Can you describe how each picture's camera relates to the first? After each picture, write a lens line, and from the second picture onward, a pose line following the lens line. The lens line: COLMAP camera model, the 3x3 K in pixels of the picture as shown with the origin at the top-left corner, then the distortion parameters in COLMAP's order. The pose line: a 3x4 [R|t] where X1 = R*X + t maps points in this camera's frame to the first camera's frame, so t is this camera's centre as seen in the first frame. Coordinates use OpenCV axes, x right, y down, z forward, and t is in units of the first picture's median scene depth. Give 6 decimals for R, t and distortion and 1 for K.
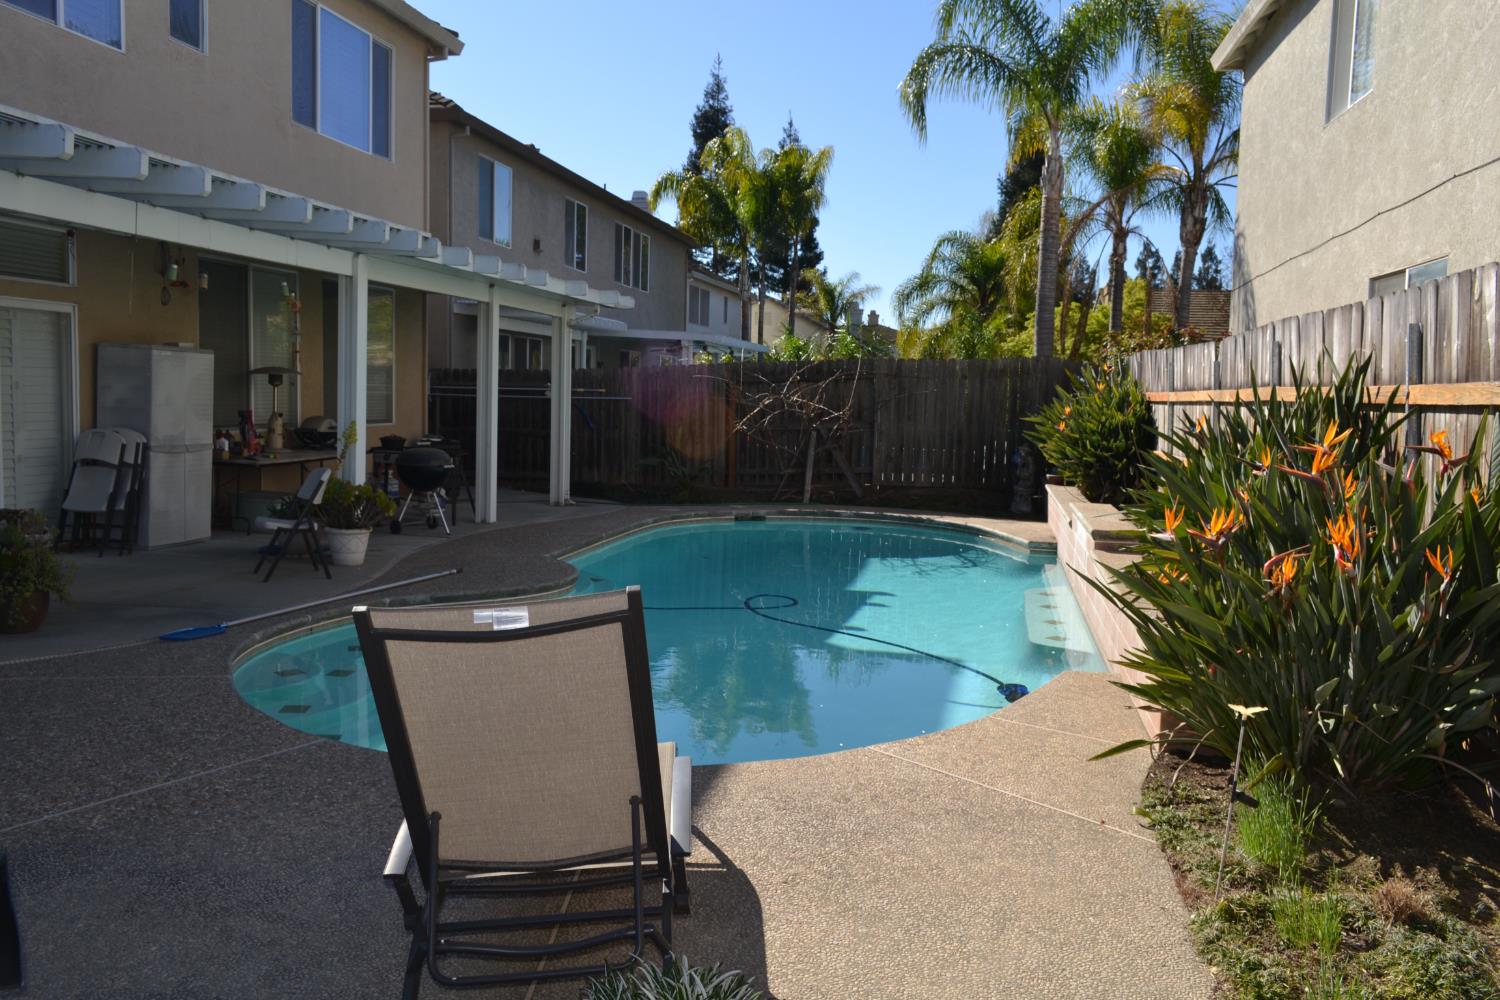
lens RADIAL K [[1192.4, 0, 751.7], [0, 1192.4, 494.7], [0, 0, 1]] dist [-0.011932, 0.006942]
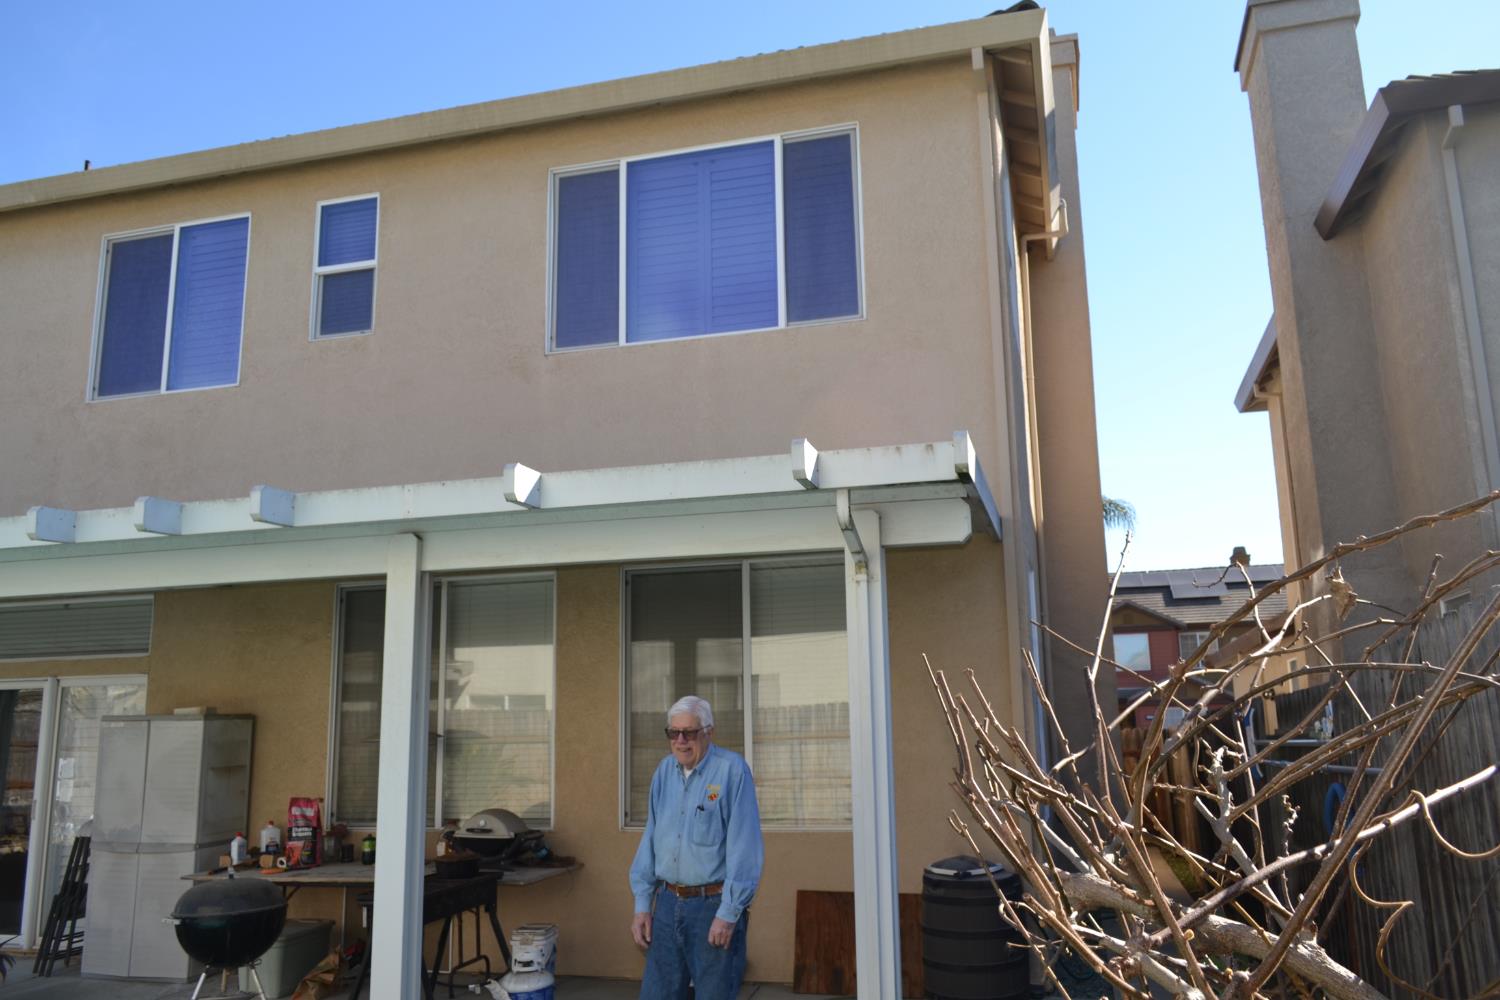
lens RADIAL K [[1192.4, 0, 751.7], [0, 1192.4, 494.7], [0, 0, 1]] dist [-0.011932, 0.006942]
pose [[-0.076622, -0.224831, -0.971380, 0.204715], [-0.068499, 0.973130, -0.219833, -0.083931], [0.994704, 0.049694, -0.089964, 1.022977]]
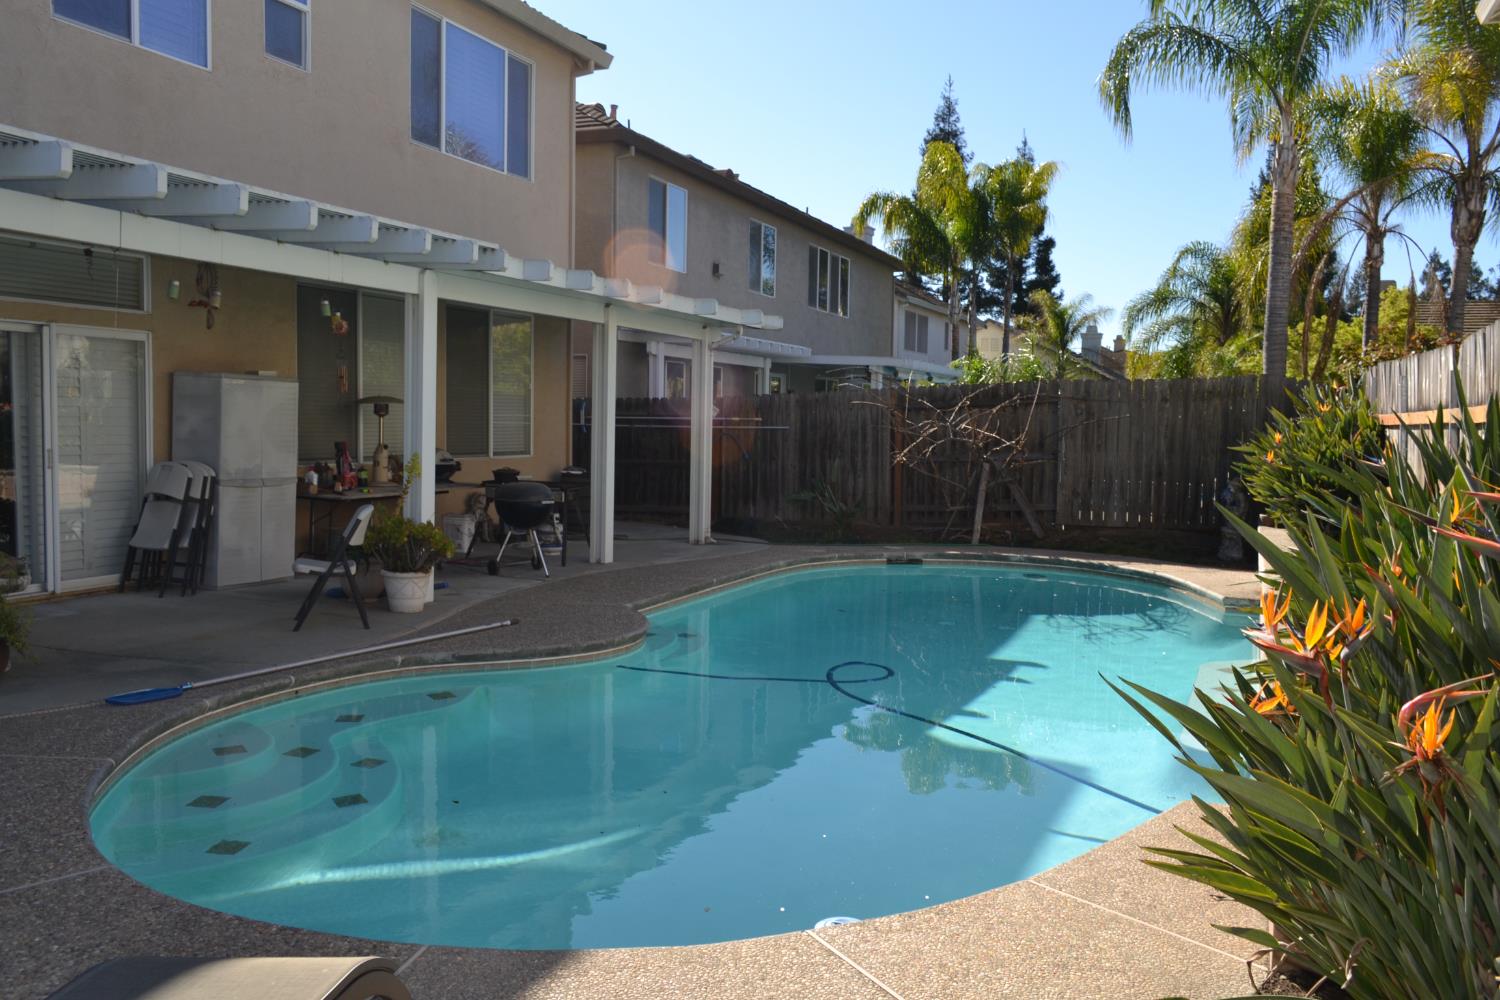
lens RADIAL K [[1192.4, 0, 751.7], [0, 1192.4, 494.7], [0, 0, 1]] dist [-0.011932, 0.006942]
pose [[0.978996, 0.004170, -0.203837, 0.068304], [-0.009479, 0.999641, -0.025072, -0.006432], [0.203660, 0.026478, 0.978684, 0.109425]]
